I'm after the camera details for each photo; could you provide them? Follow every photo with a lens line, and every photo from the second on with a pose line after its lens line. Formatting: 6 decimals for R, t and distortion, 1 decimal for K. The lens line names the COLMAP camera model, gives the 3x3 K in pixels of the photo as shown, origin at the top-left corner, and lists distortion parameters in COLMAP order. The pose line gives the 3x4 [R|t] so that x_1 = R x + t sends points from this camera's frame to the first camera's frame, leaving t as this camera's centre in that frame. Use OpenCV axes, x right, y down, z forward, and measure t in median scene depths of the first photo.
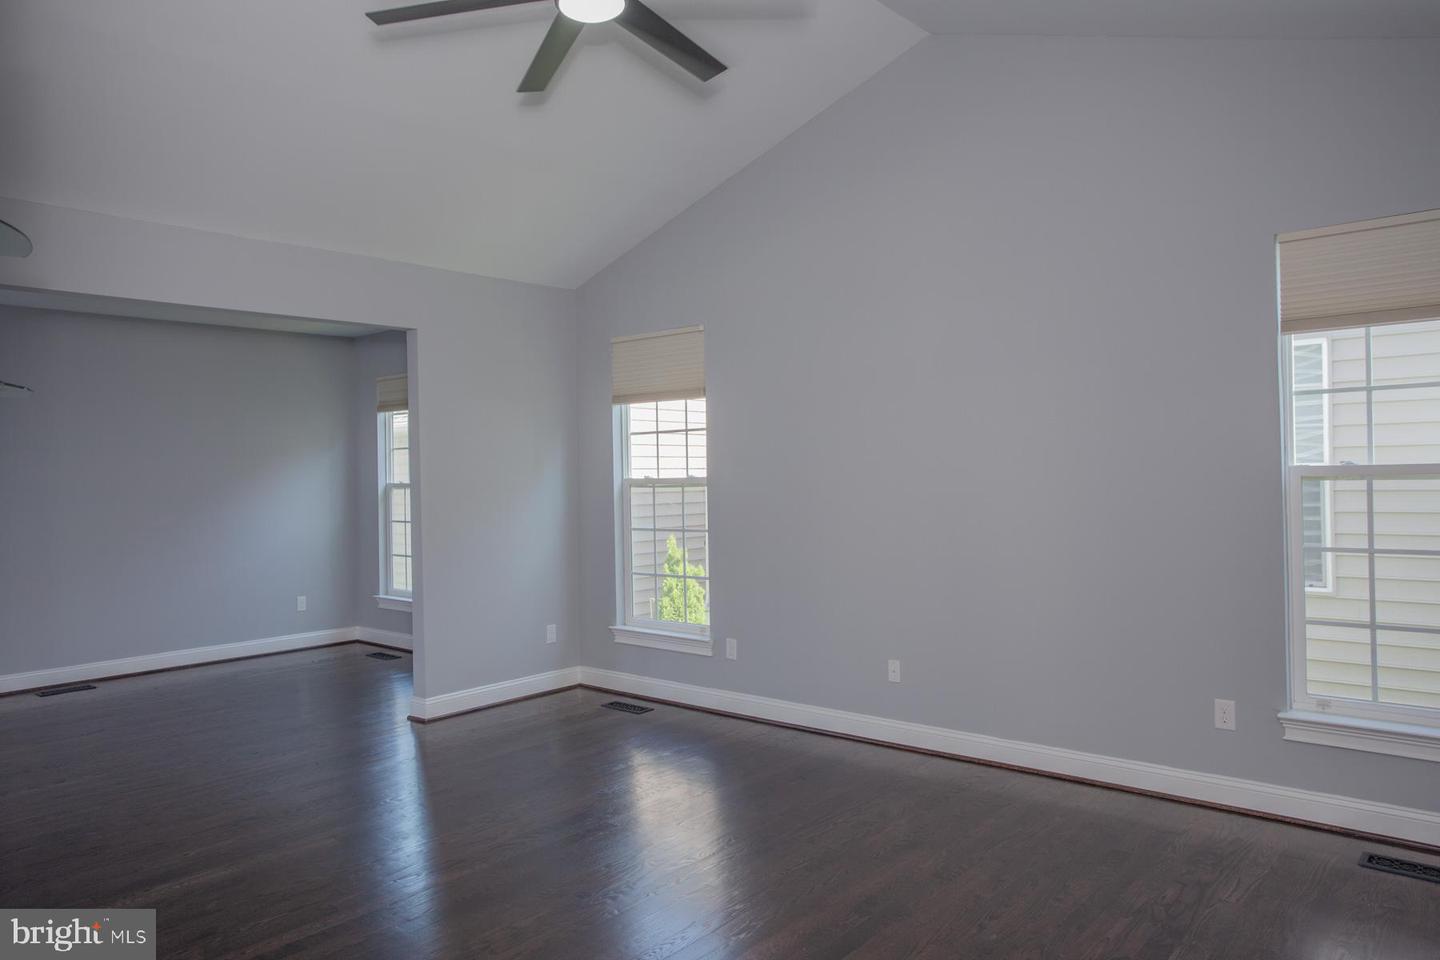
lens RADIAL K [[977.3, 0, 720.0], [0, 977.3, 480.0], [0, 0, 1]] dist [-0.032068, 0.000756]
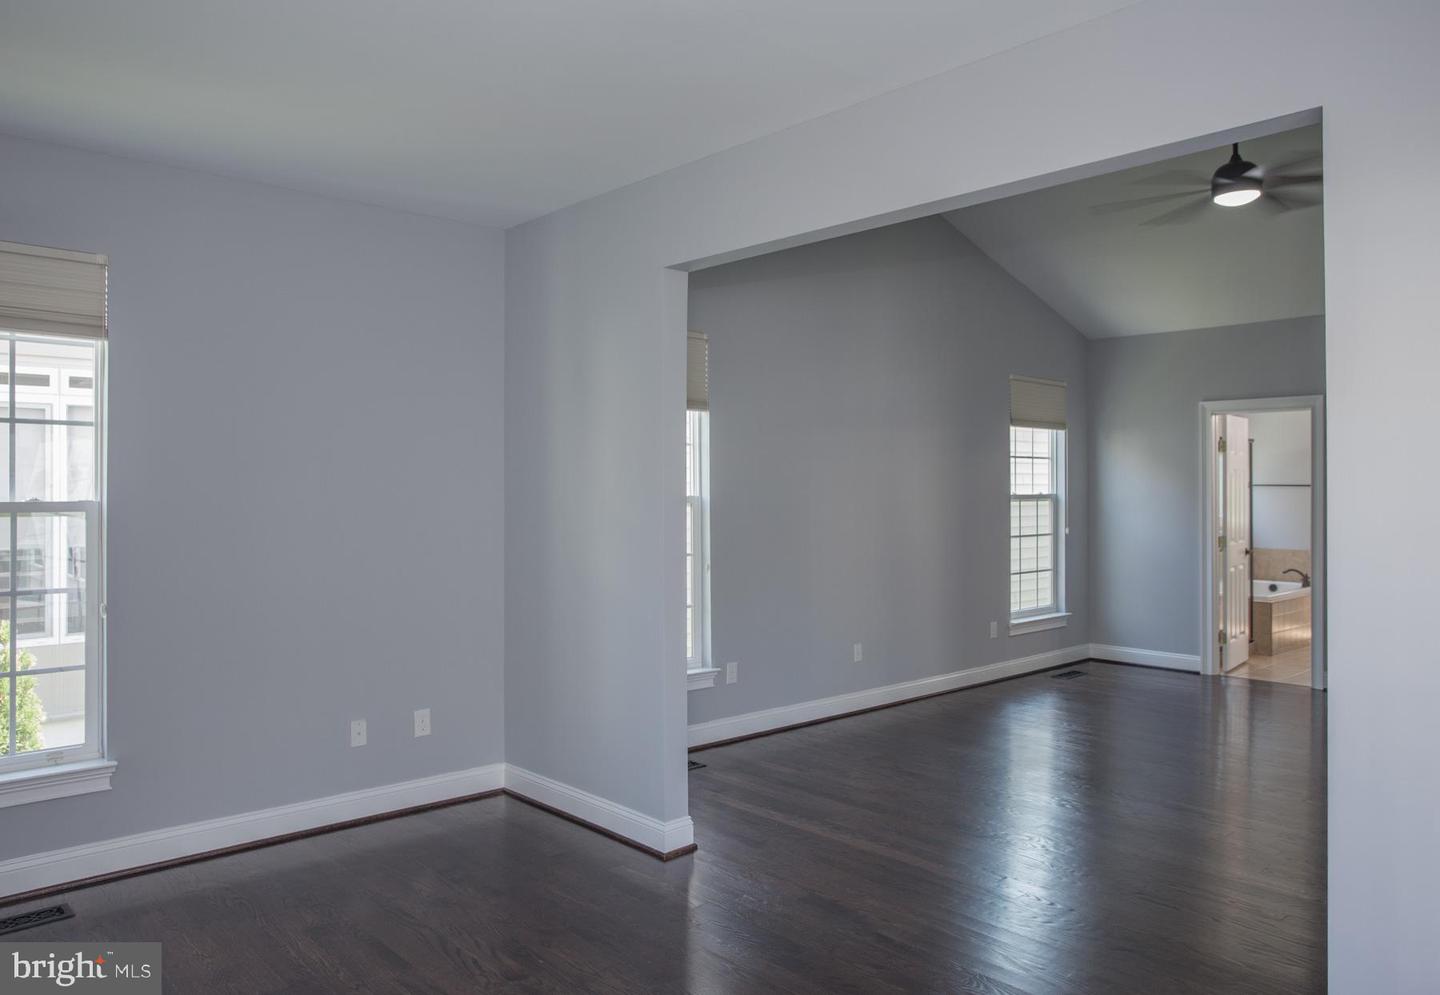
lens RADIAL K [[1026.3, 0, 720.0], [0, 1026.3, 497.5], [0, 0, 1]] dist [-0.037862, 0.001233]
pose [[0.117239, 0.015594, 0.992981, -1.330829], [0.009136, 0.999817, -0.016780, 0.019627], [-0.993062, 0.011039, 0.117076, 1.173524]]
